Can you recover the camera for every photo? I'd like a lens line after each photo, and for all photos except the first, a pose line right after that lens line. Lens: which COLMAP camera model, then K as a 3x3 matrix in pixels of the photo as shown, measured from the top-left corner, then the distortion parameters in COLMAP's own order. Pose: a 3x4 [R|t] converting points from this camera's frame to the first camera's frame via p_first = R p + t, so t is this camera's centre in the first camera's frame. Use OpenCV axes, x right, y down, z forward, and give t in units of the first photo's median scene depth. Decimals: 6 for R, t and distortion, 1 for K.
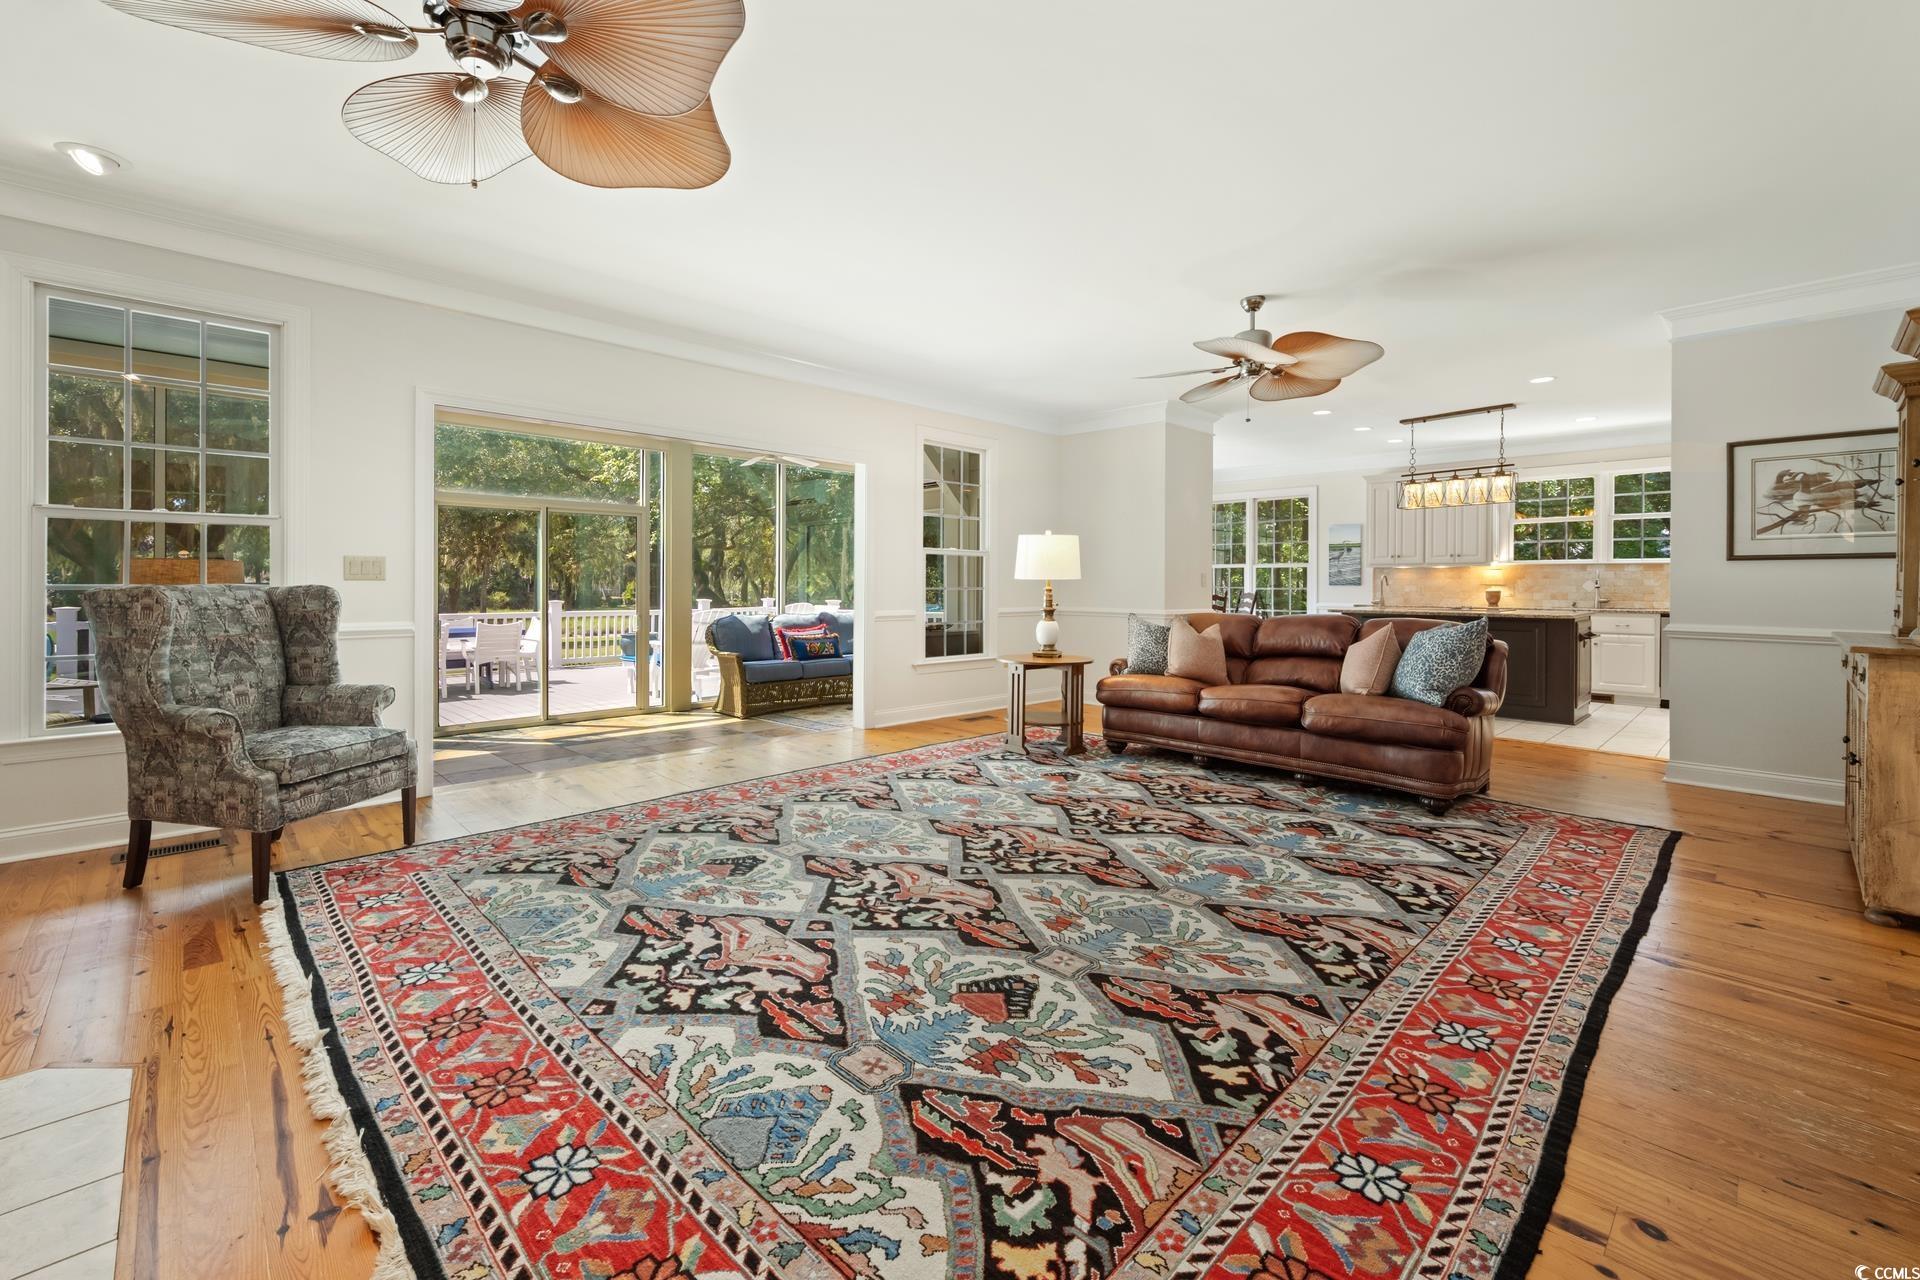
lens RADIAL K [[805.7, 0, 960.9], [0, 805.7, 589.2], [0, 0, 1]] dist [0.000421, 0.000020]
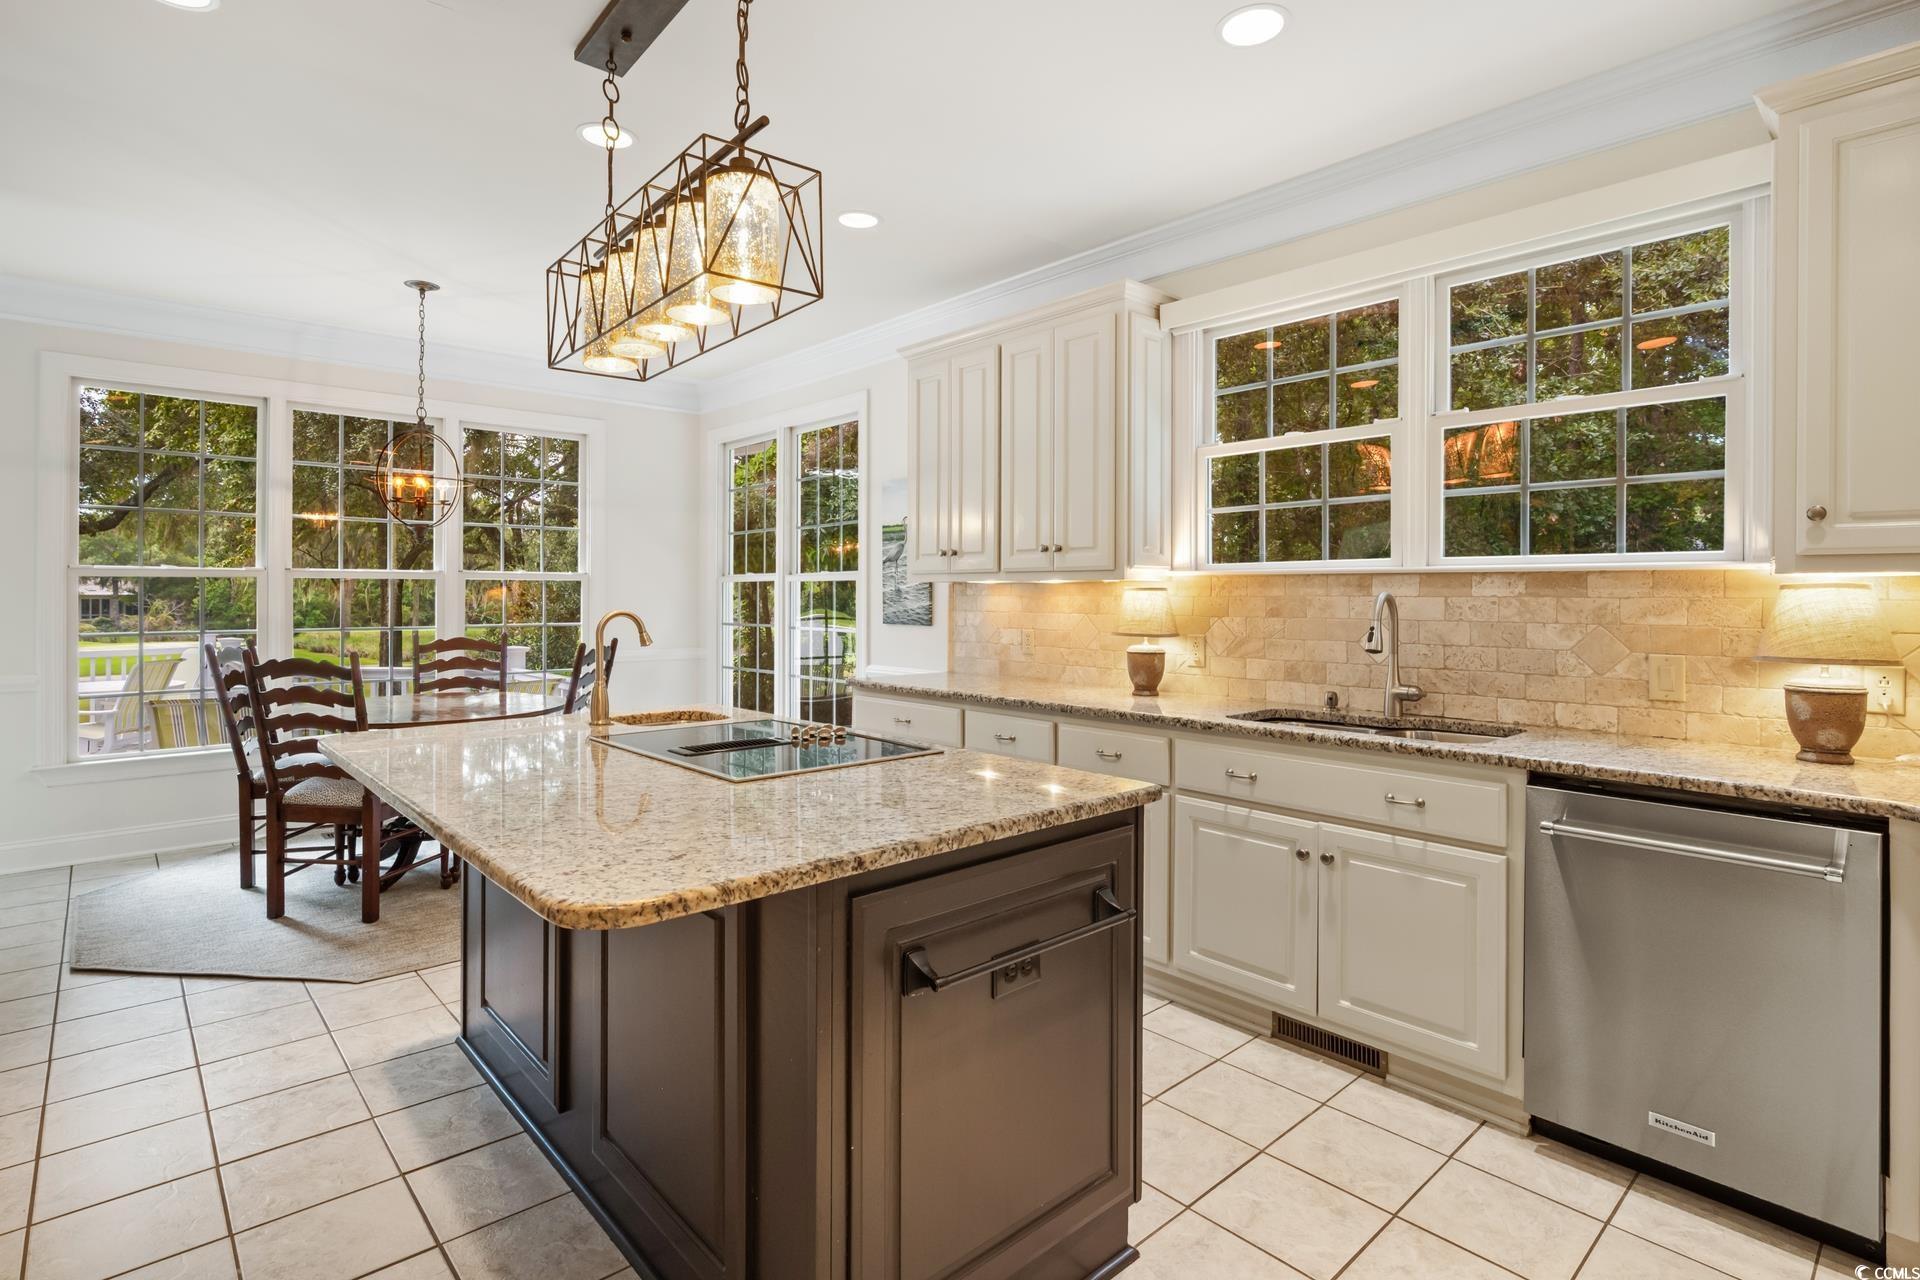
lens RADIAL K [[937.0, 0, 958.5], [0, 937.0, 595.4], [0, 0, 1]] dist [-0.000239, 0.000016]
pose [[0.999496, -0.001726, -0.031708, 0.593619], [0.001561, 0.999985, -0.005223, -0.019744], [0.031717, 0.005171, 0.999484, 0.593595]]
